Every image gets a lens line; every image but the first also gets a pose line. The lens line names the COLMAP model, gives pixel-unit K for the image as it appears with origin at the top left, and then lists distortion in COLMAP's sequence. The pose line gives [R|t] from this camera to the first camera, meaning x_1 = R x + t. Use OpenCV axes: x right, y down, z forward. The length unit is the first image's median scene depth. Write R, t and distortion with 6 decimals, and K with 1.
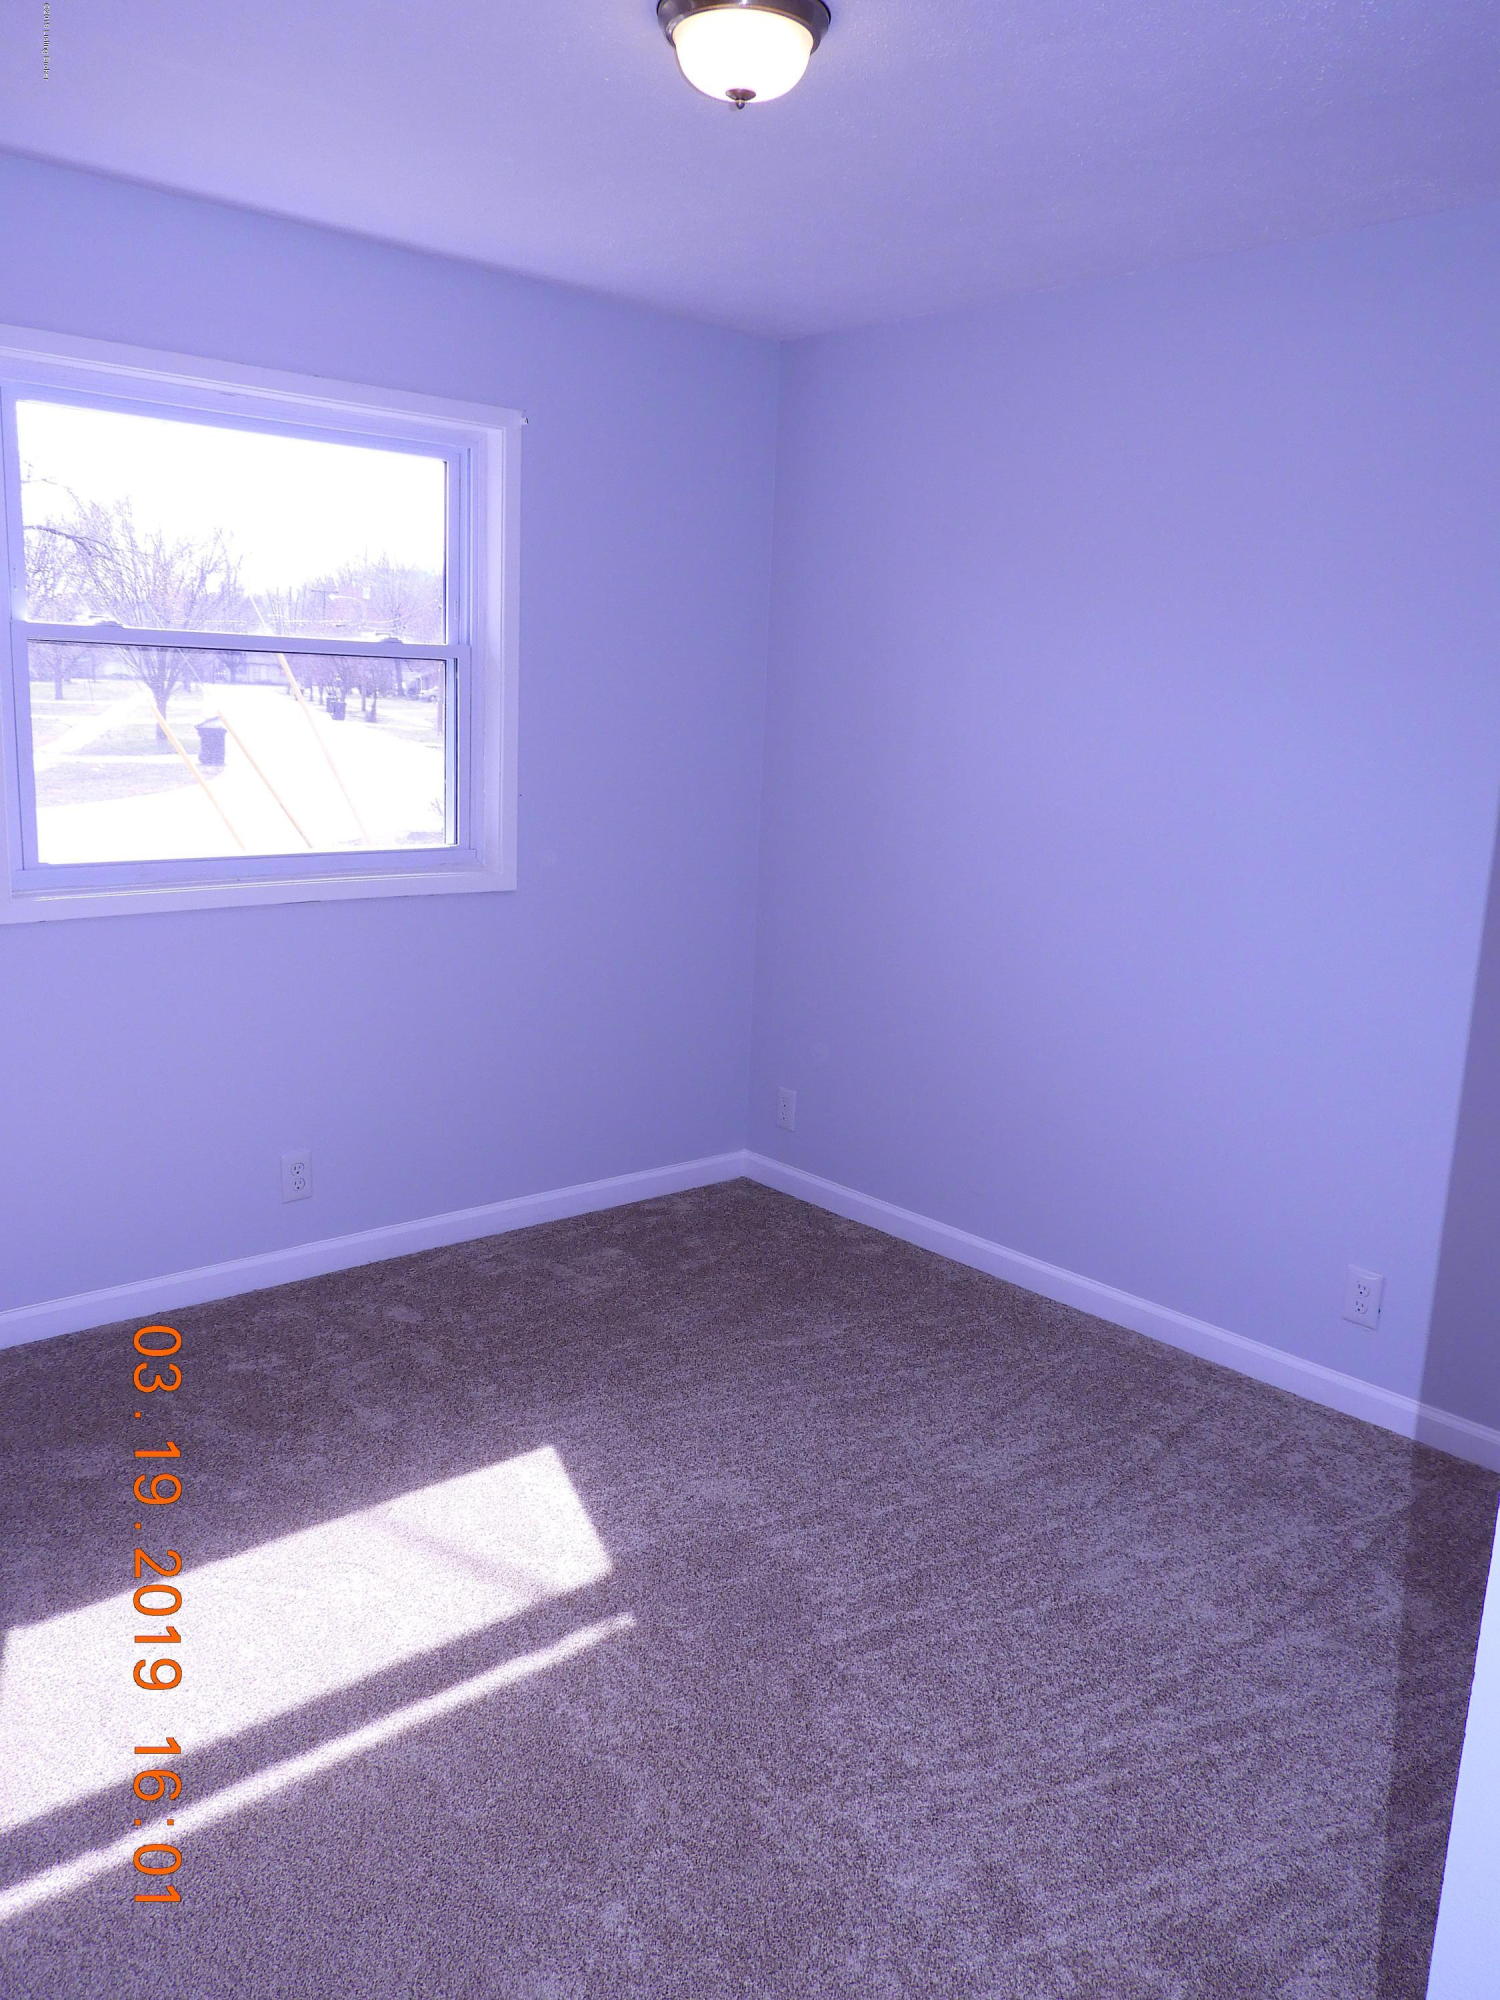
lens RADIAL K [[1575.9, 0, 750.0], [0, 1575.9, 1000.0], [0, 0, 1]] dist [0.001179, -0.029788]
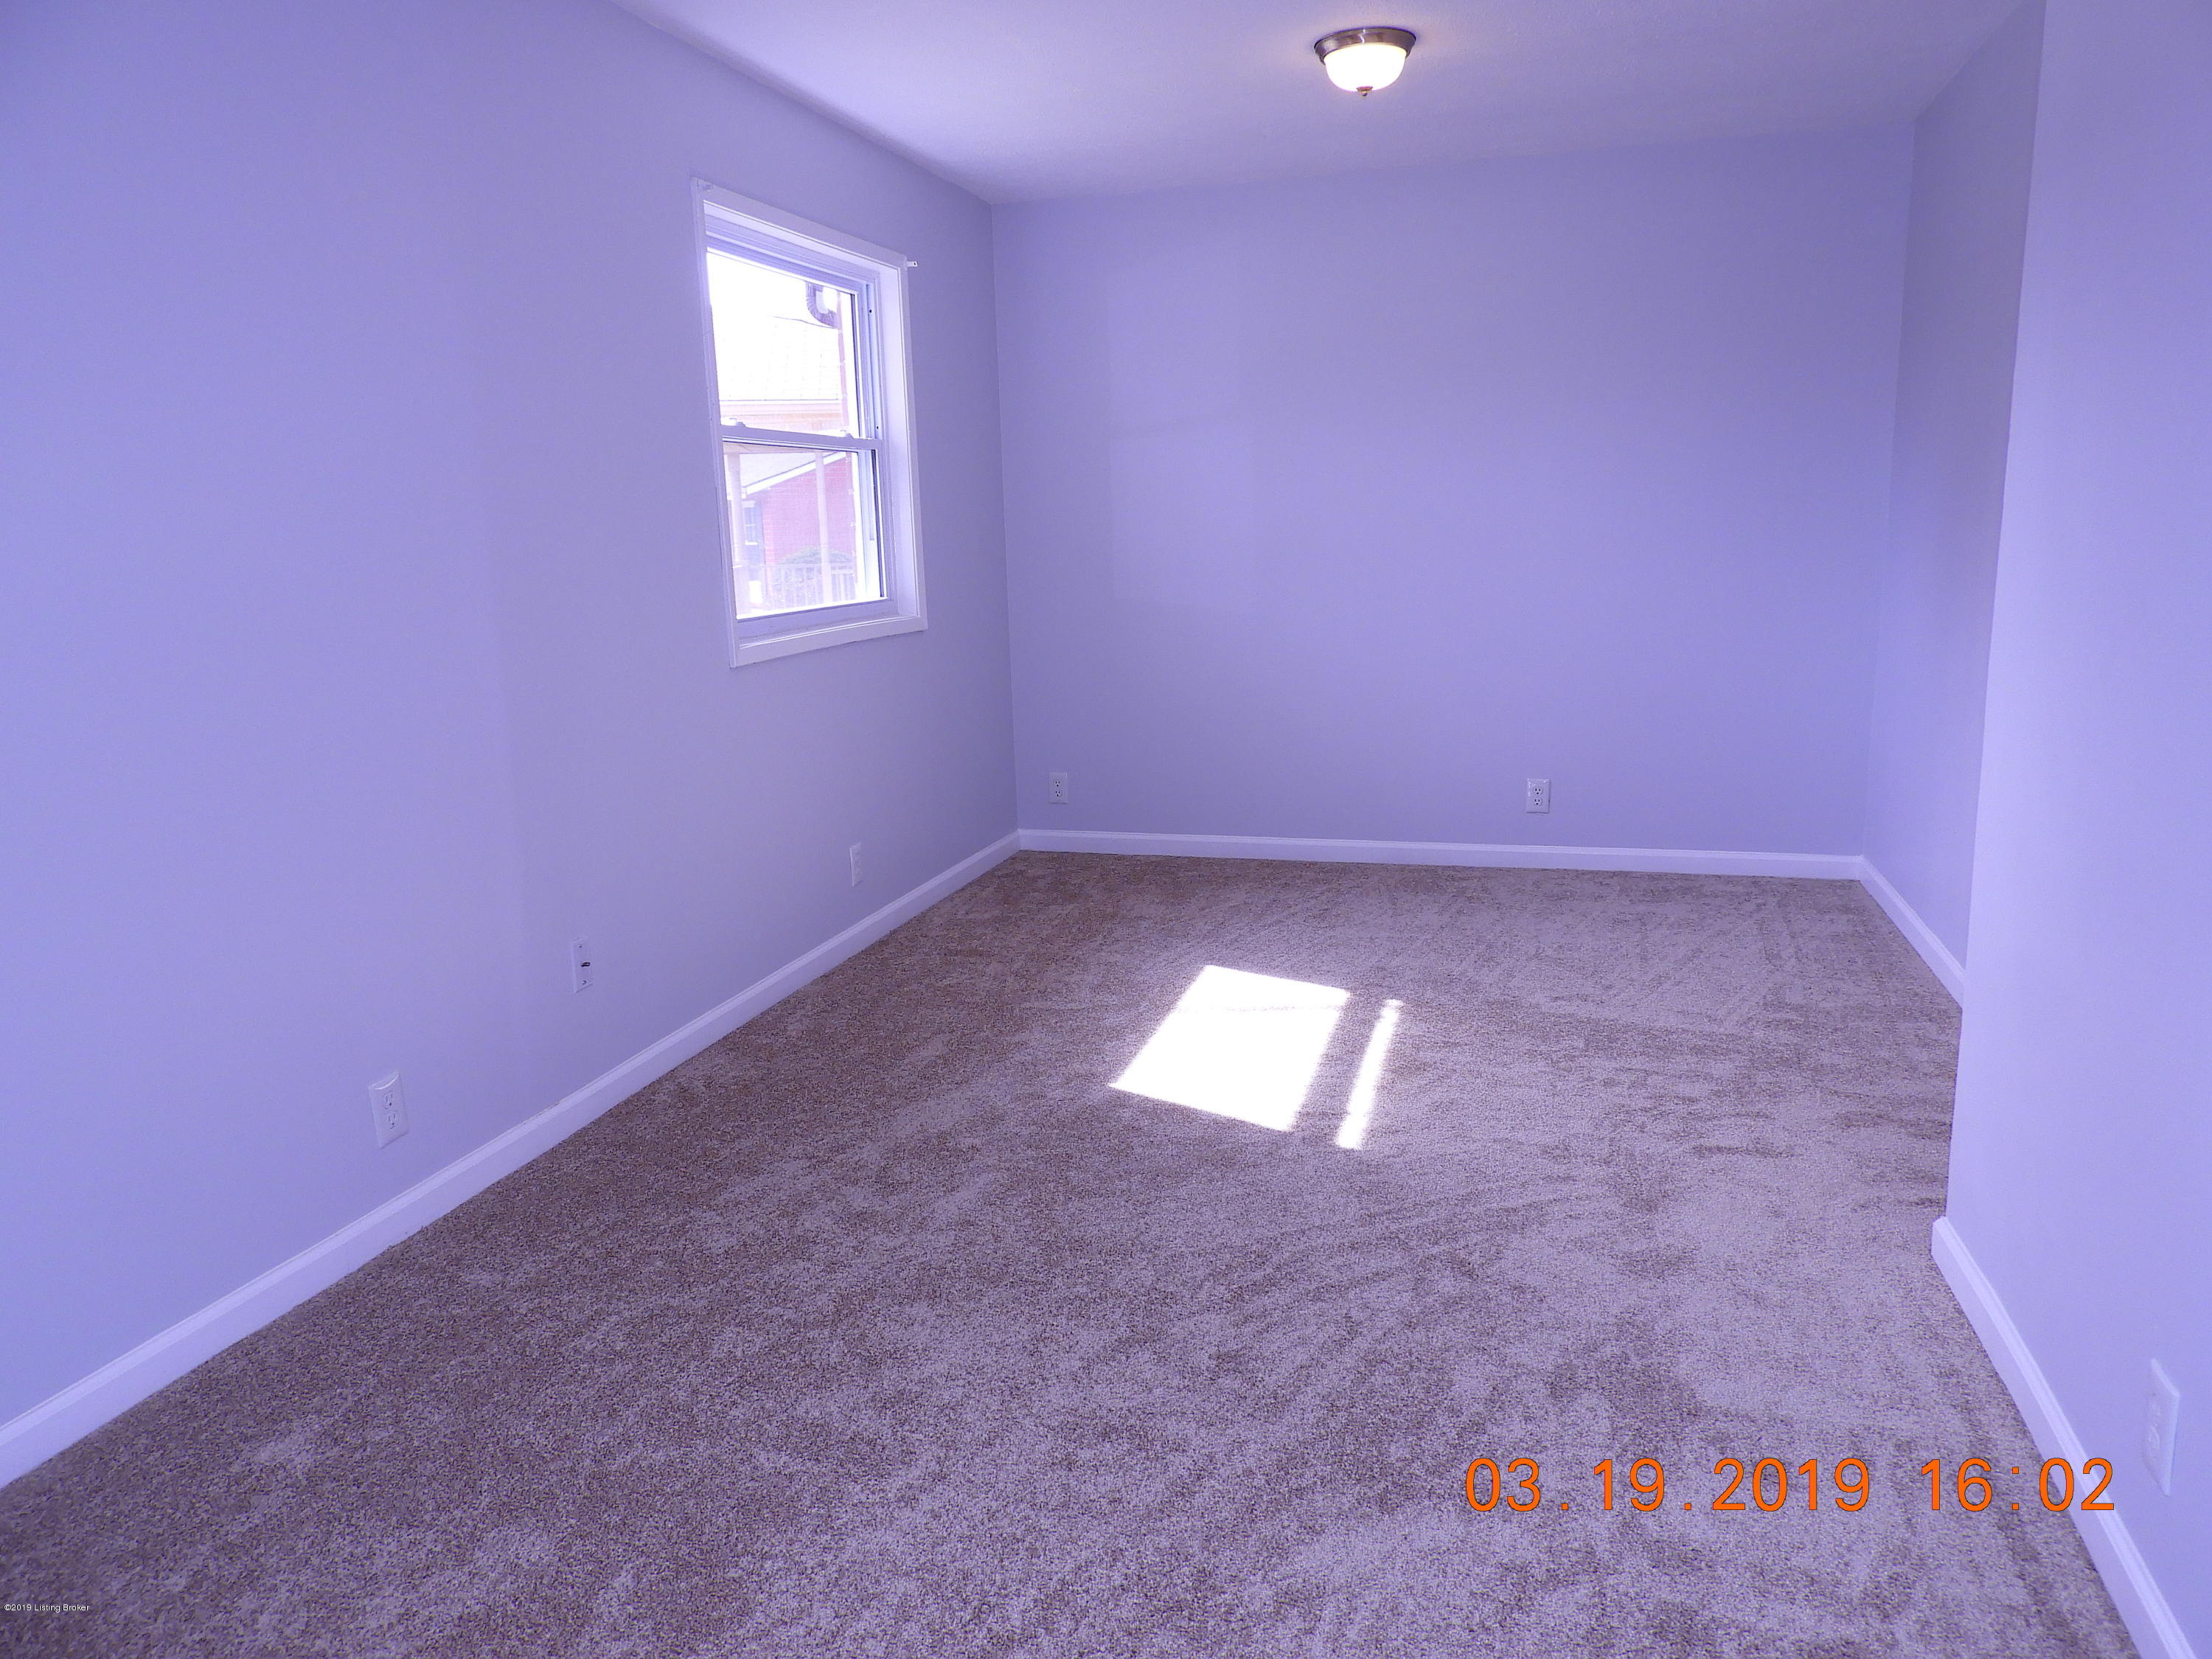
lens RADIAL K [[1566.8, 0, 1106.0], [0, 1566.8, 829.5], [0, 0, 1]] dist [0.005742, -0.000684]
pose [[0.838783, -0.167453, 0.518075, -1.073110], [0.163354, 0.985093, 0.053927, 0.069477], [-0.519382, 0.039396, 0.853633, -0.242259]]
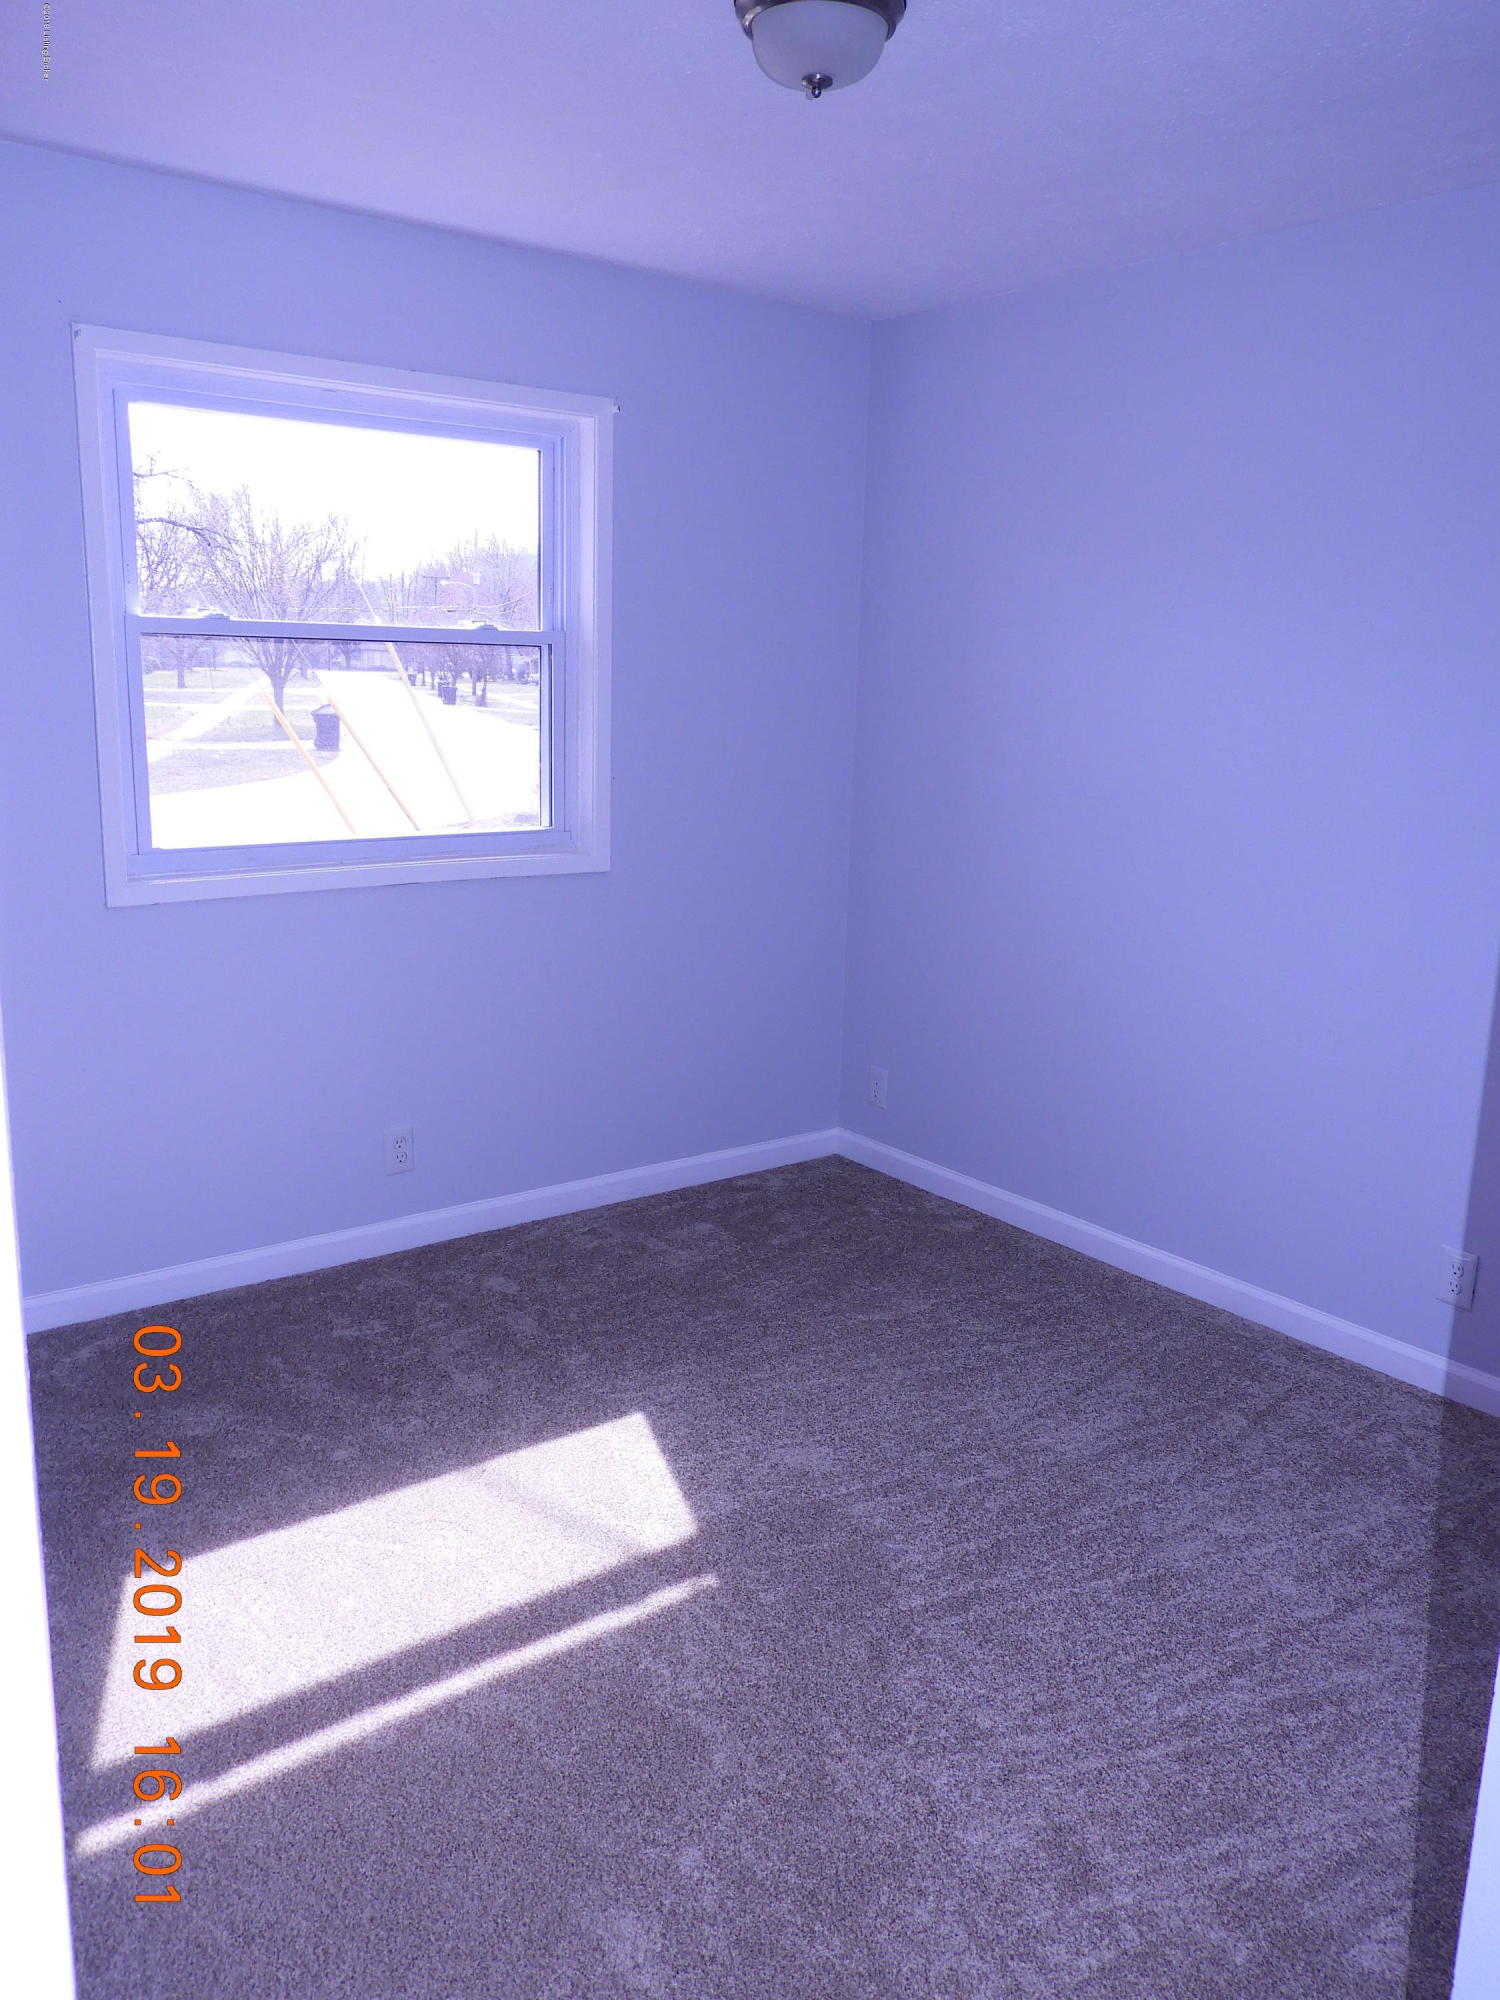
lens RADIAL K [[1577.1, 0, 750.0], [0, 1577.1, 1000.0], [0, 0, 1]] dist [-0.002660, -0.033691]
pose [[0.997678, -0.000590, -0.068098, 0.016981], [0.001437, 0.999922, 0.012394, 0.001656], [0.068086, -0.012463, 0.997602, -0.018008]]
